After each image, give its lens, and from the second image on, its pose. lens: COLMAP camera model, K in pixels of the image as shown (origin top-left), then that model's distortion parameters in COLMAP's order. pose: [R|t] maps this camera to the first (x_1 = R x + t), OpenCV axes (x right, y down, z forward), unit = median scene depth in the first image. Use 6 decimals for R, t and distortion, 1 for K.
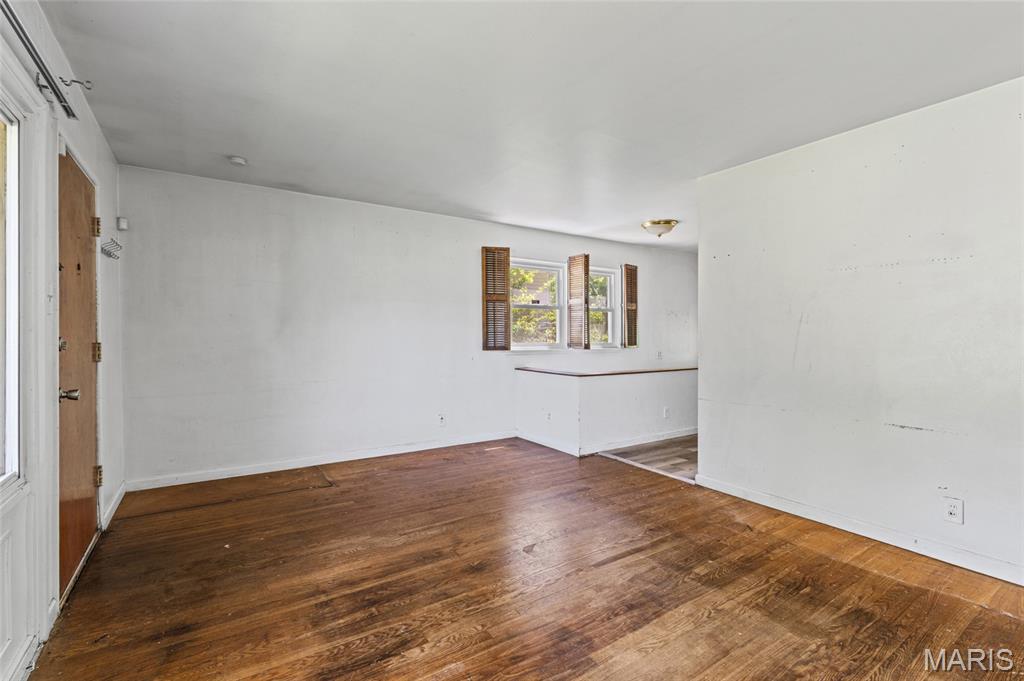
lens RADIAL K [[469.6, 0, 513.3], [0, 469.6, 332.4], [0, 0, 1]] dist [-0.000635, -0.000162]
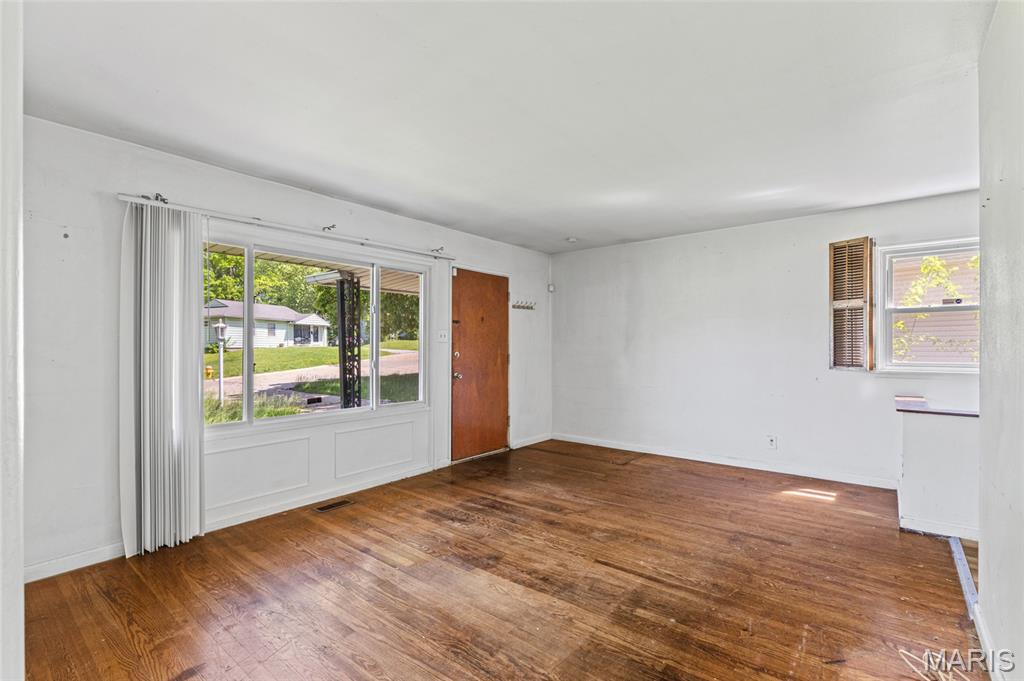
lens RADIAL K [[459.0, 0, 513.8], [0, 459.0, 346.8], [0, 0, 1]] dist [-0.000984, -0.000161]
pose [[0.300728, -0.006767, -0.953686, 1.153254], [0.005871, 0.999969, -0.005244, -0.000960], [0.953692, -0.004022, 0.300758, 0.494489]]
